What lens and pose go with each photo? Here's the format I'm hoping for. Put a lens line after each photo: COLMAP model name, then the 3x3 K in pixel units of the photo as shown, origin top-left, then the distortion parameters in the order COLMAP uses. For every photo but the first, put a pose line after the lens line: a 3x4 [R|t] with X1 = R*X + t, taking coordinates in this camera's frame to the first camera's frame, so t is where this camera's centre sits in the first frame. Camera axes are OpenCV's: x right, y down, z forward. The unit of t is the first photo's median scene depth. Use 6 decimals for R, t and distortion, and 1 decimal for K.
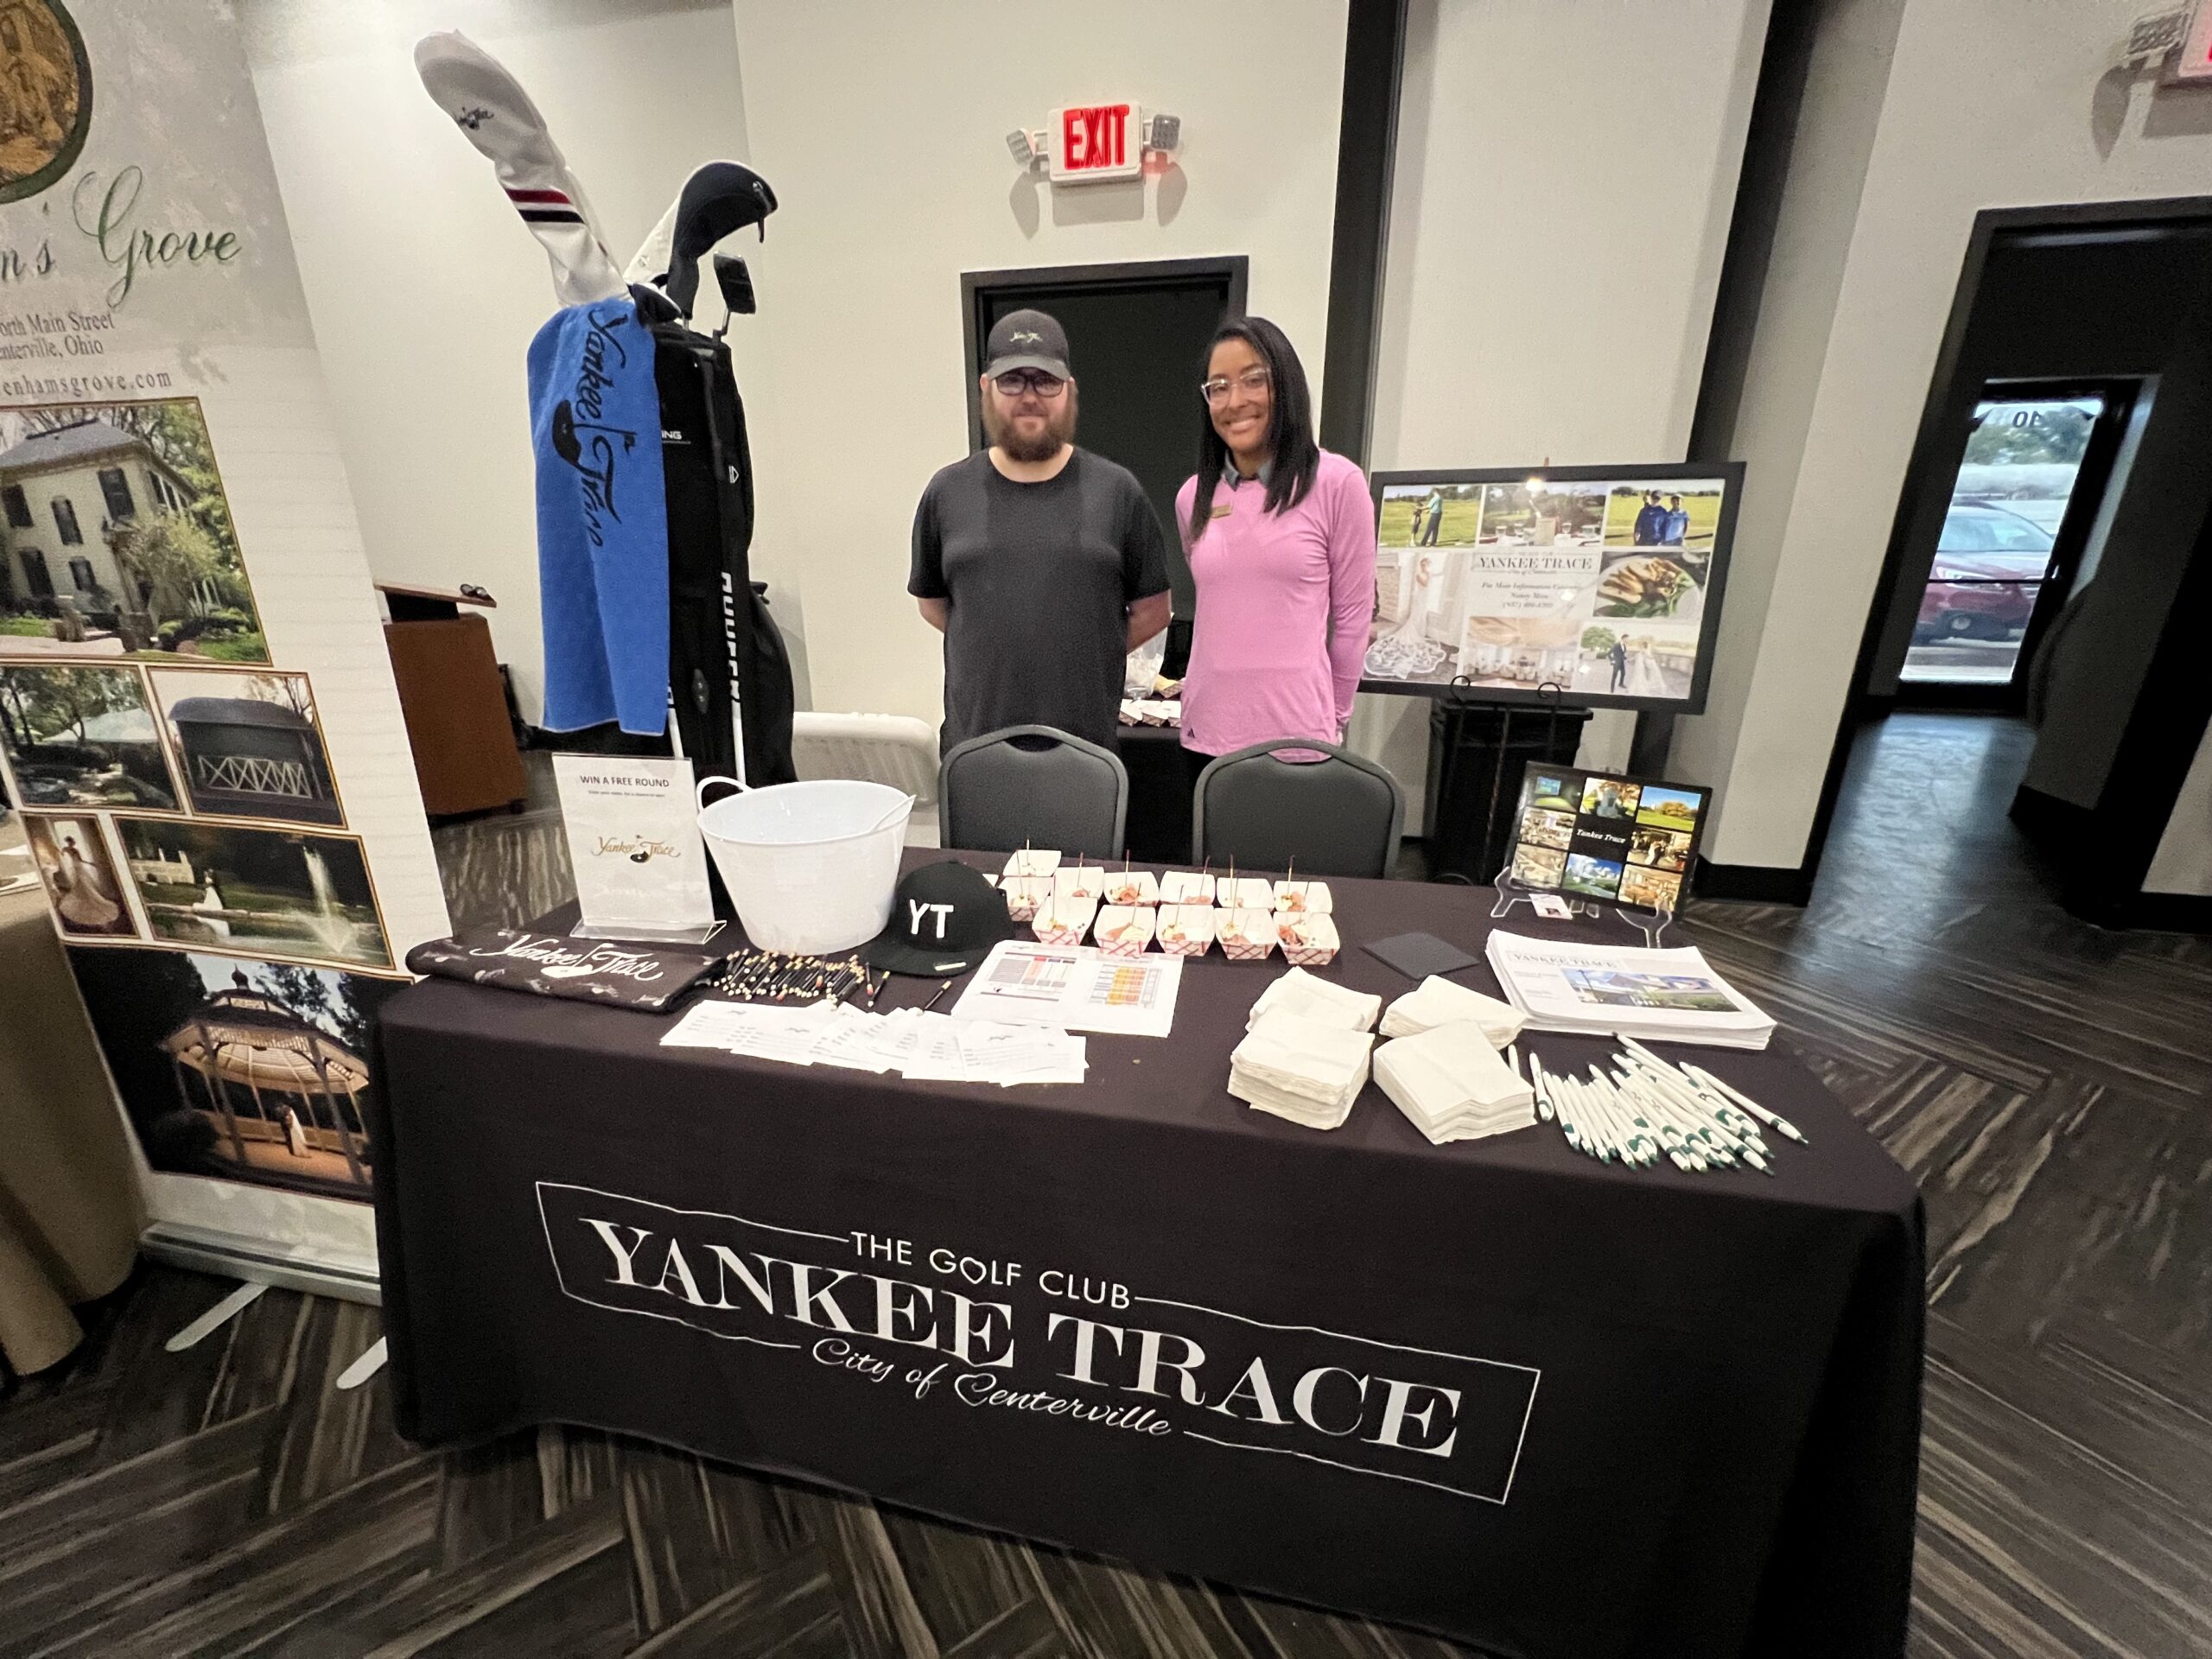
lens RADIAL K [[892.6, 0, 1104.5], [0, 892.6, 838.7], [0, 0, 1]] dist [0.001232, -0.000026]
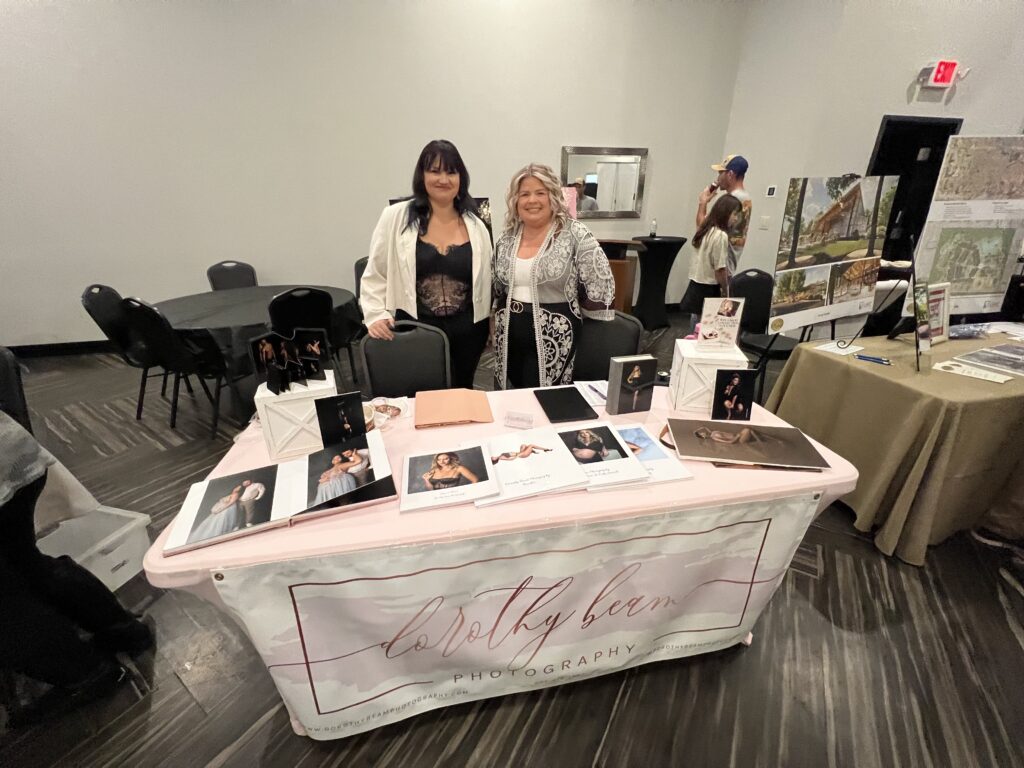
lens RADIAL K [[413.2, 0, 508.1], [0, 413.2, 387.3], [0, 0, 1]] dist [0.001232, -0.000026]
pose [[0.903429, -0.171489, 0.392947, -4.404556], [0.141168, 0.984397, 0.105046, -0.262702], [-0.404830, -0.039430, 0.913542, 0.672035]]
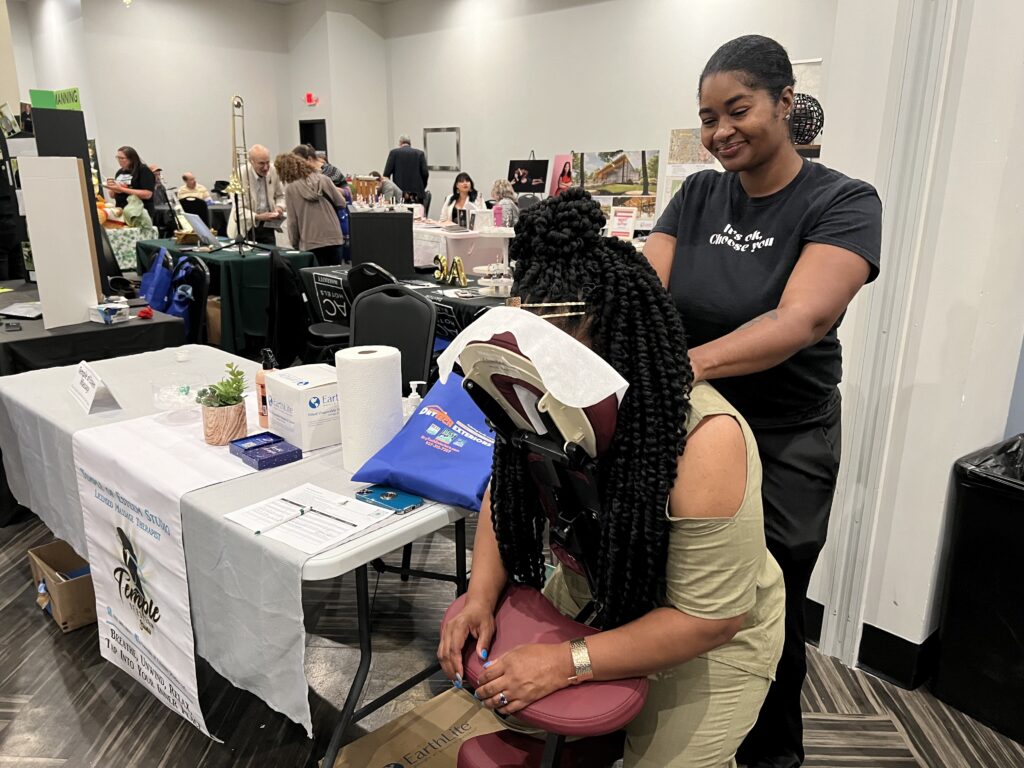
lens RADIAL K [[772.5, 0, 518.8], [0, 772.5, 387.6], [0, 0, 1]] dist [0.014304, -0.015500]
pose [[0.822628, 0.170601, -0.542383, 0.472477], [-0.197357, 0.980290, 0.009011, 1.129328], [0.533230, 0.099630, 0.840083, -3.495055]]
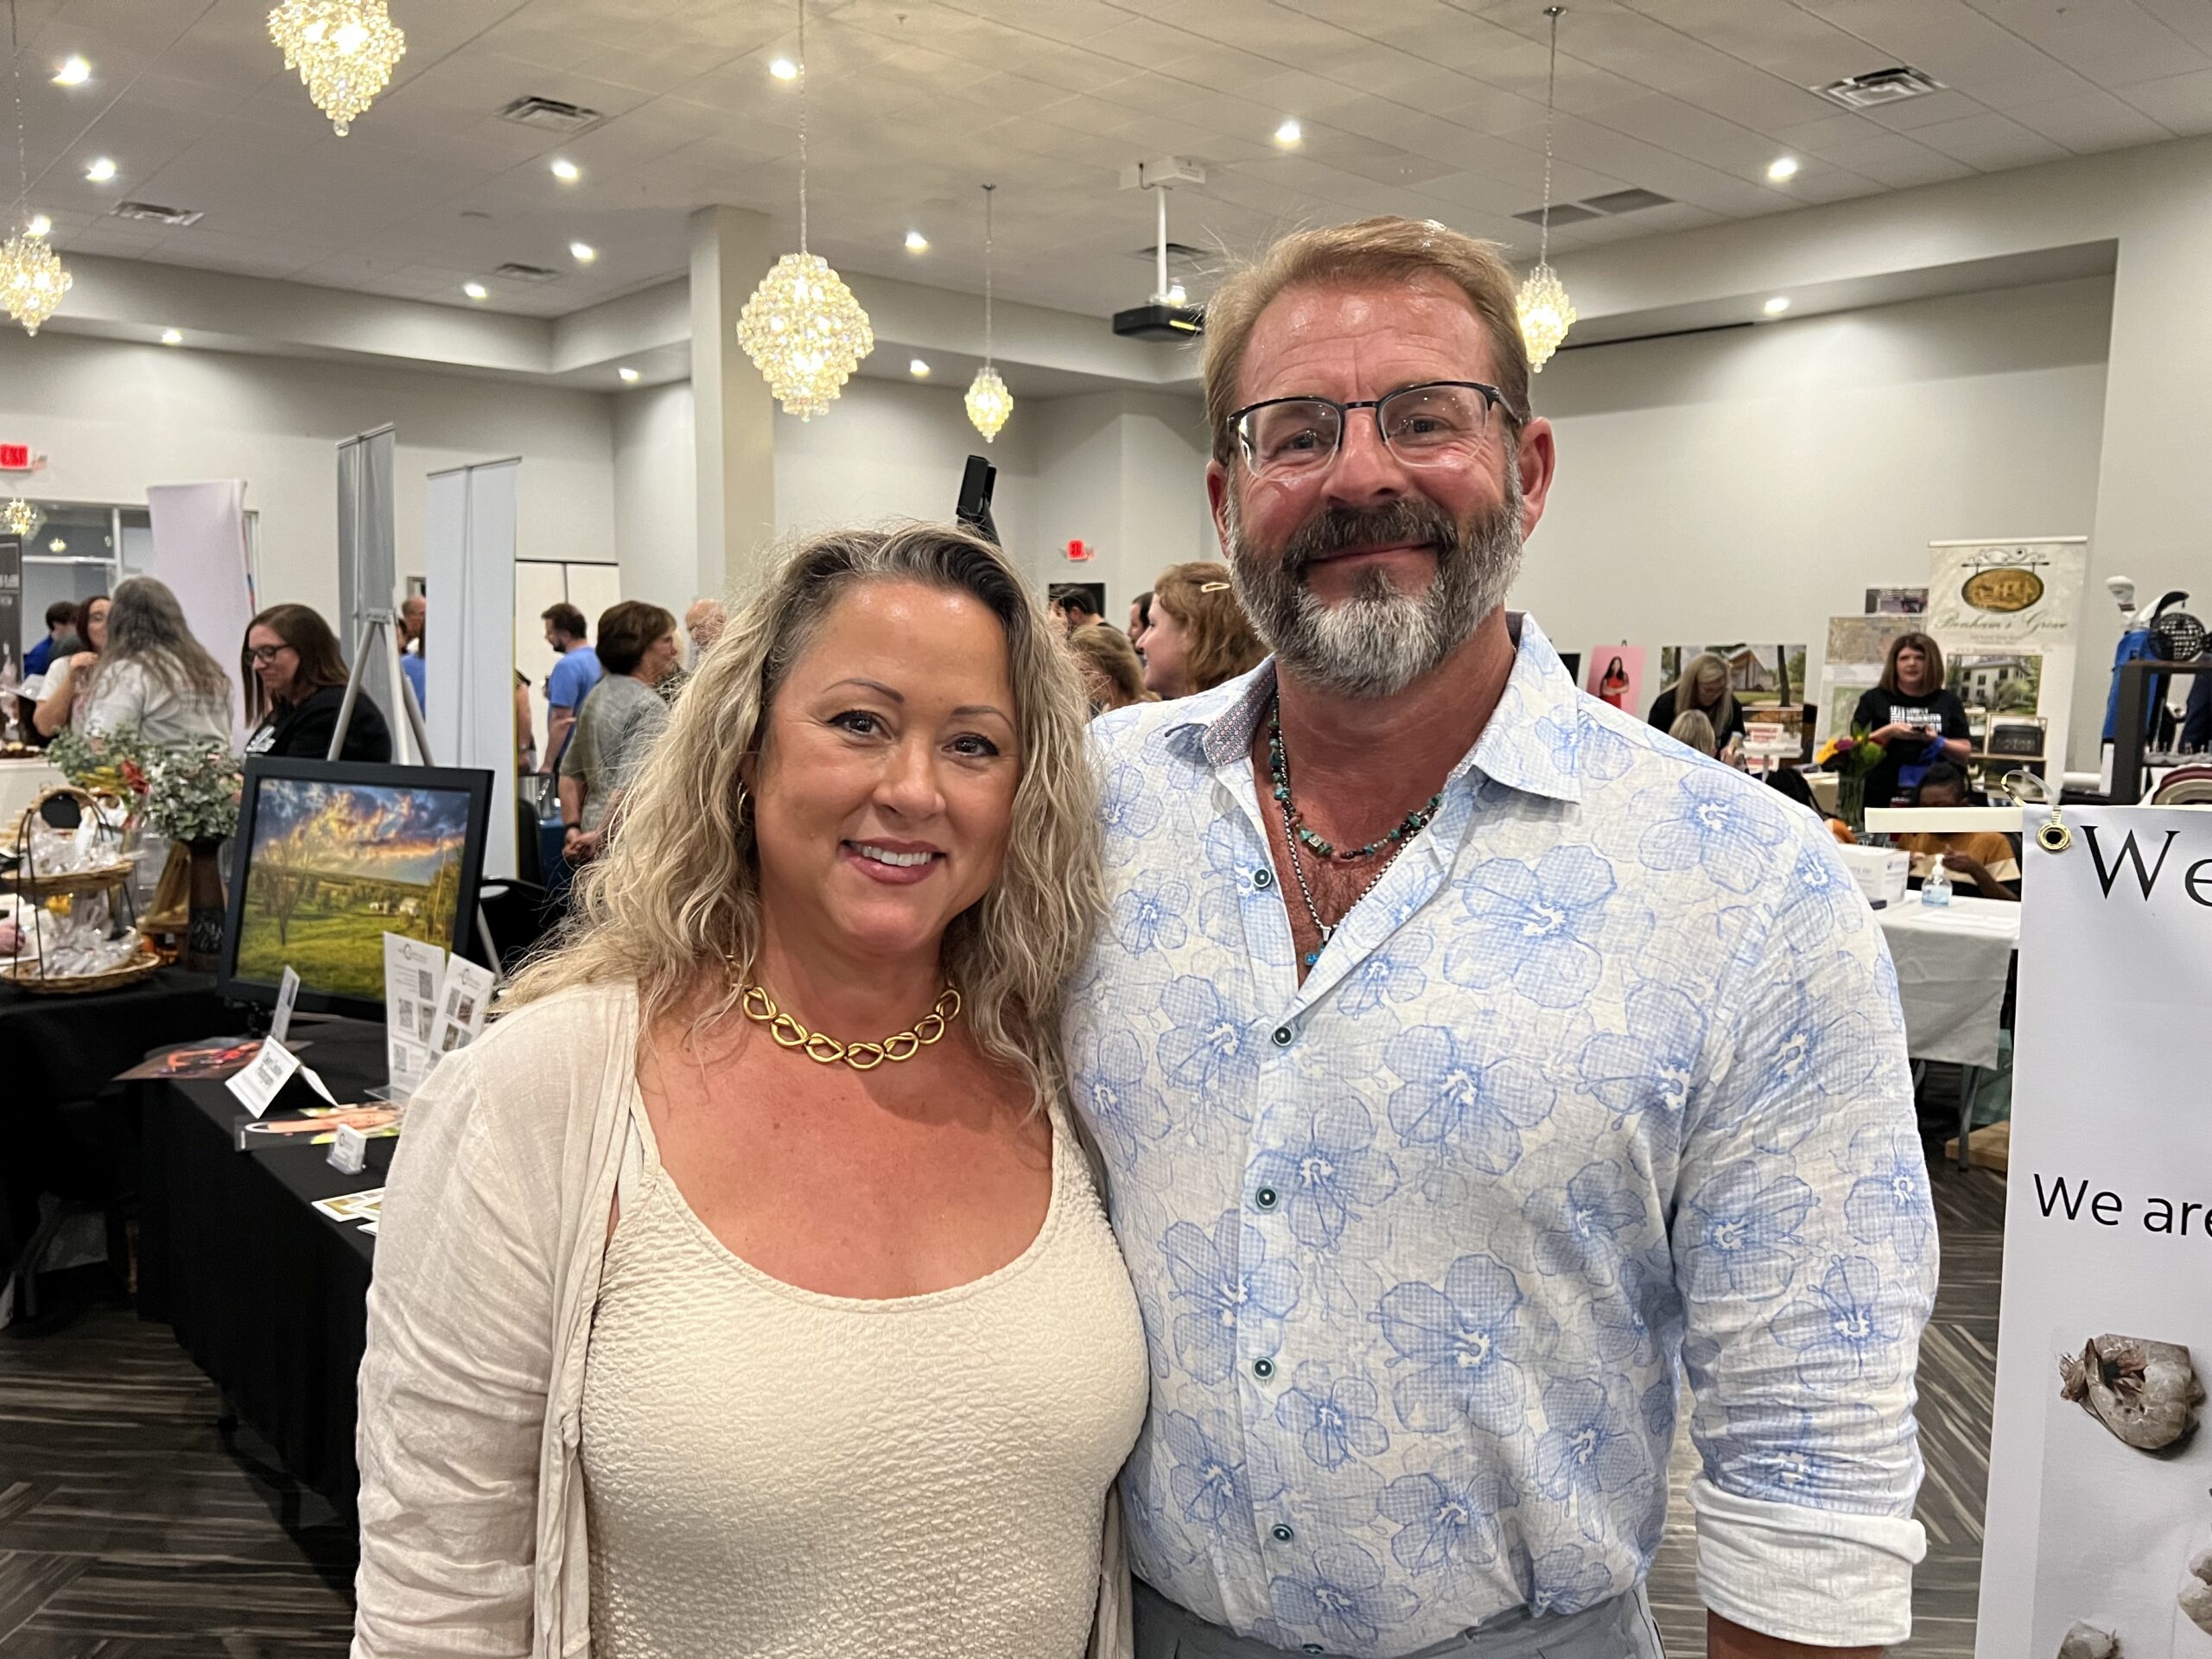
lens RADIAL K [[1668.7, 0, 1111.5], [0, 1668.7, 835.2], [0, 0, 1]] dist [0.014304, -0.015500]
pose [[0.805863, 0.084552, -0.586034, 0.167493], [-0.209623, 0.966389, -0.148827, 2.219267], [0.553754, 0.242781, 0.796501, -6.865517]]
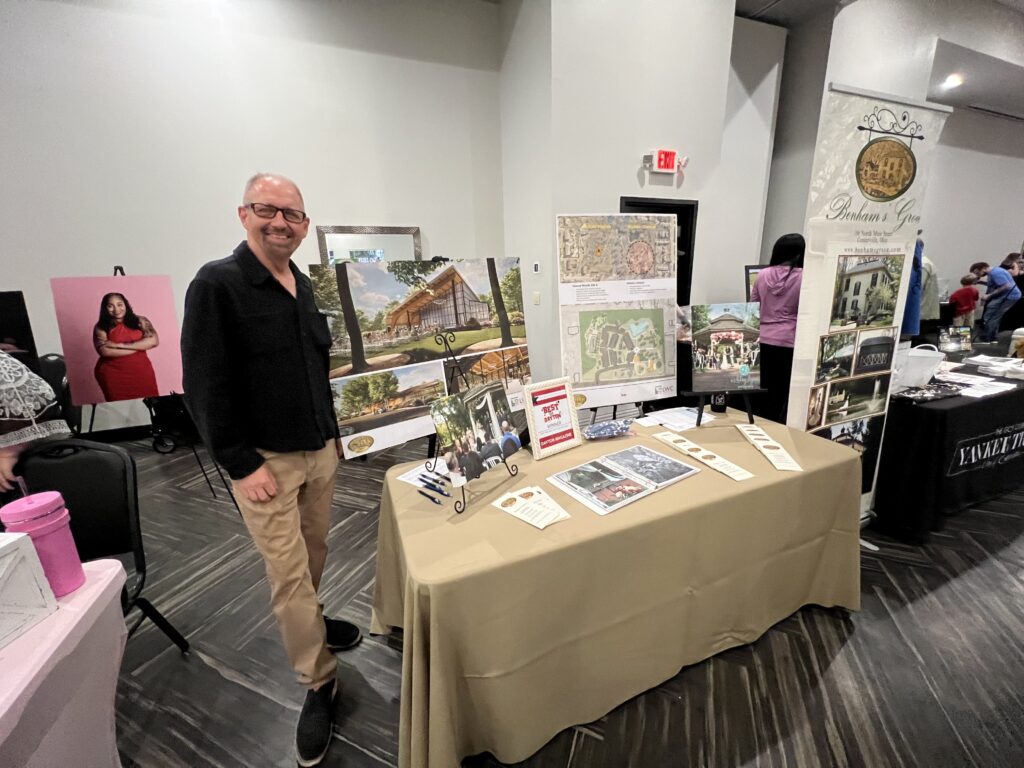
lens RADIAL K [[413.2, 0, 510.5], [0, 413.2, 388.1], [0, 0, 1]] dist [0.001232, -0.000026]
pose [[0.819689, -0.166500, 0.548076, -3.003412], [0.211028, 0.977301, -0.018714, -0.229689], [-0.532519, 0.130999, 0.836219, 0.436939]]
